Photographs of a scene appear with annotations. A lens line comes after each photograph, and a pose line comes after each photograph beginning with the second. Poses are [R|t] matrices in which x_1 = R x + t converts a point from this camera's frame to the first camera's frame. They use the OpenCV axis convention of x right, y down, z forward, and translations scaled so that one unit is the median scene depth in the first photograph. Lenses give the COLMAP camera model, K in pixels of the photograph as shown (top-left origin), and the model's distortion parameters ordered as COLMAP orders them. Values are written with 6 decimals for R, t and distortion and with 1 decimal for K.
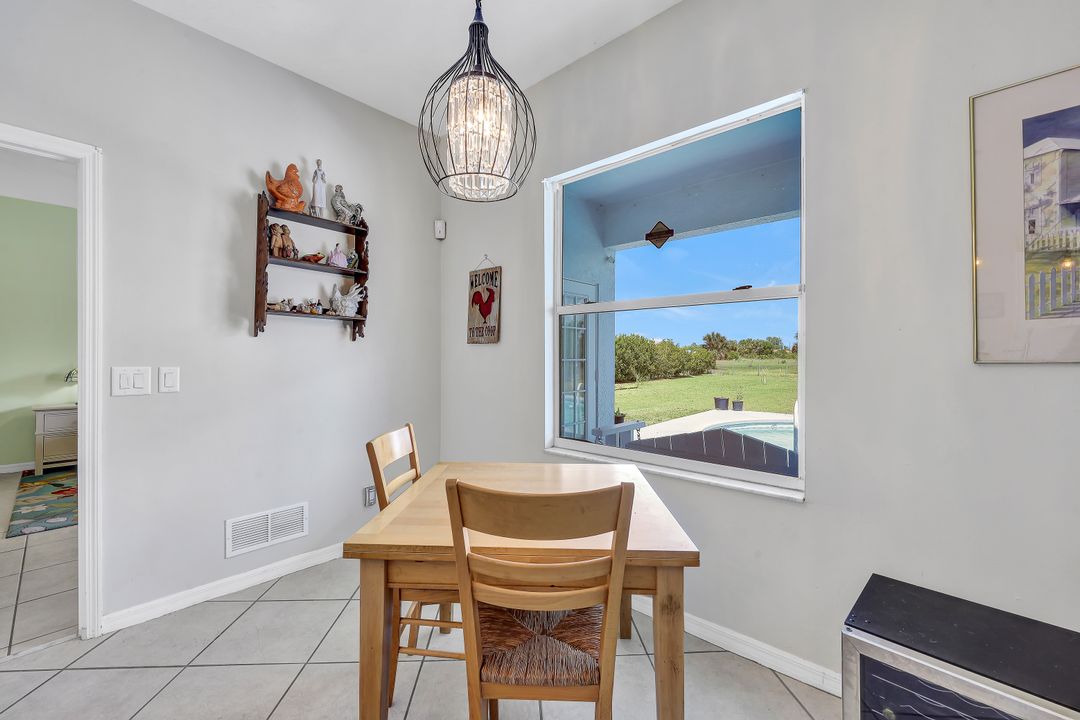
lens RADIAL K [[439.5, 0, 536.8], [0, 439.5, 355.4], [0, 0, 1]] dist [-0.002789, 0.000945]
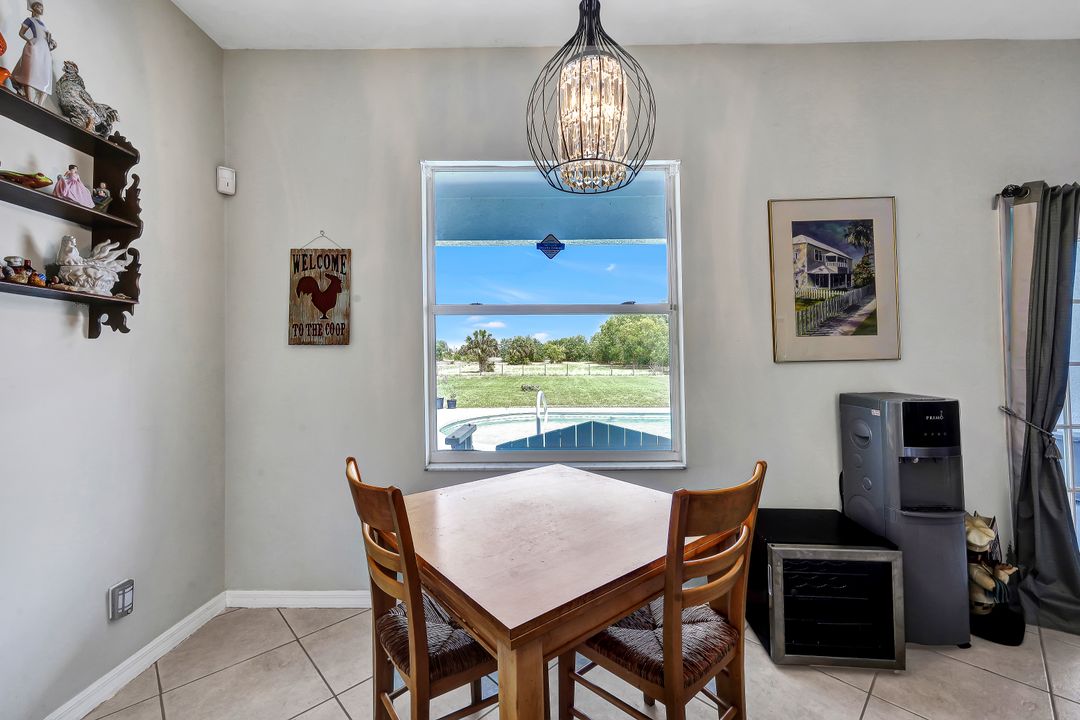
lens RADIAL K [[439.5, 0, 544.2], [0, 439.5, 351.1], [0, 0, 1]] dist [-0.002789, 0.000945]
pose [[0.742650, 0.002325, 0.669676, -0.368806], [0.006929, 0.999914, -0.011156, -0.005683], [-0.669644, 0.012925, 0.742570, 0.176998]]
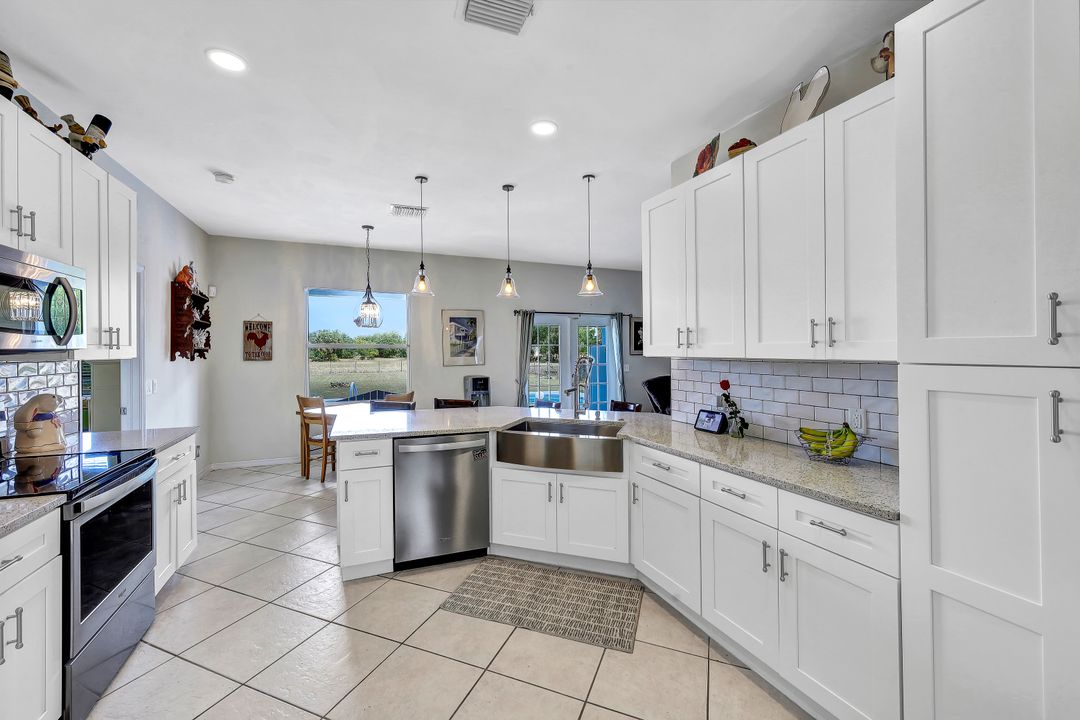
lens RADIAL K [[439.5, 0, 544.8], [0, 439.5, 360.5], [0, 0, 1]] dist [-0.002789, 0.000945]
pose [[0.414391, -0.021233, 0.909851, -1.435385], [0.002817, 0.999753, 0.022049, -0.070466], [-0.910095, -0.006574, 0.414348, -0.987118]]
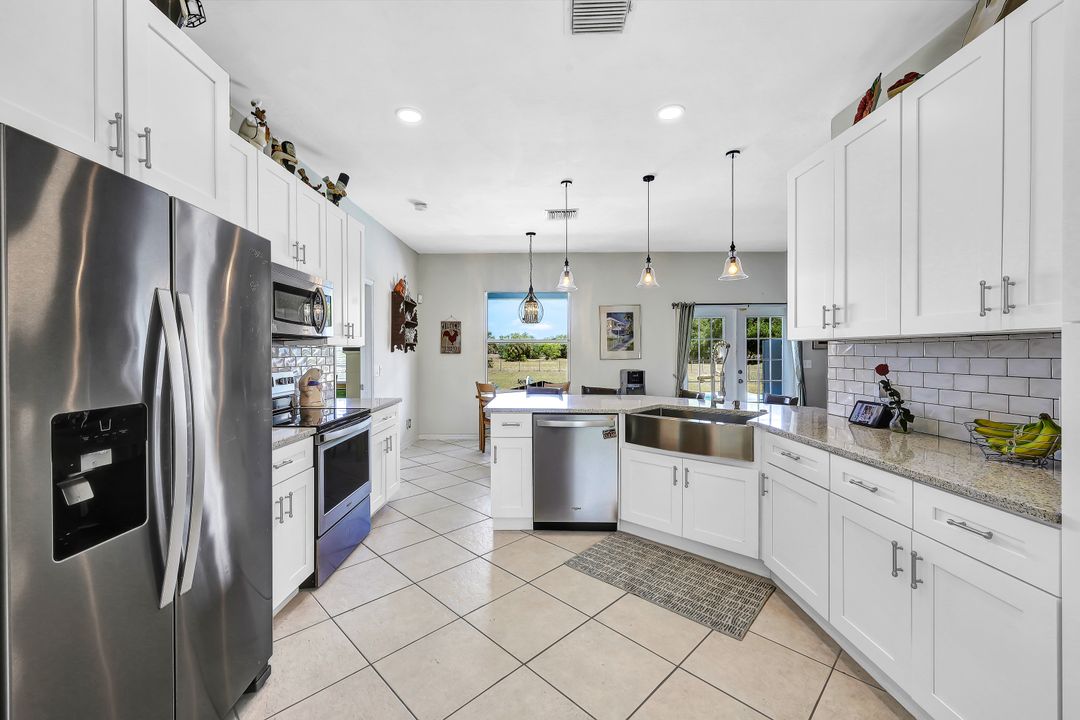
lens RADIAL K [[439.5, 0, 538.5], [0, 439.5, 368.6], [0, 0, 1]] dist [-0.002789, 0.000945]
pose [[0.747085, -0.027510, 0.664159, -1.422200], [0.005155, 0.999353, 0.035595, -0.029608], [-0.664709, -0.023168, 0.746743, -1.131745]]
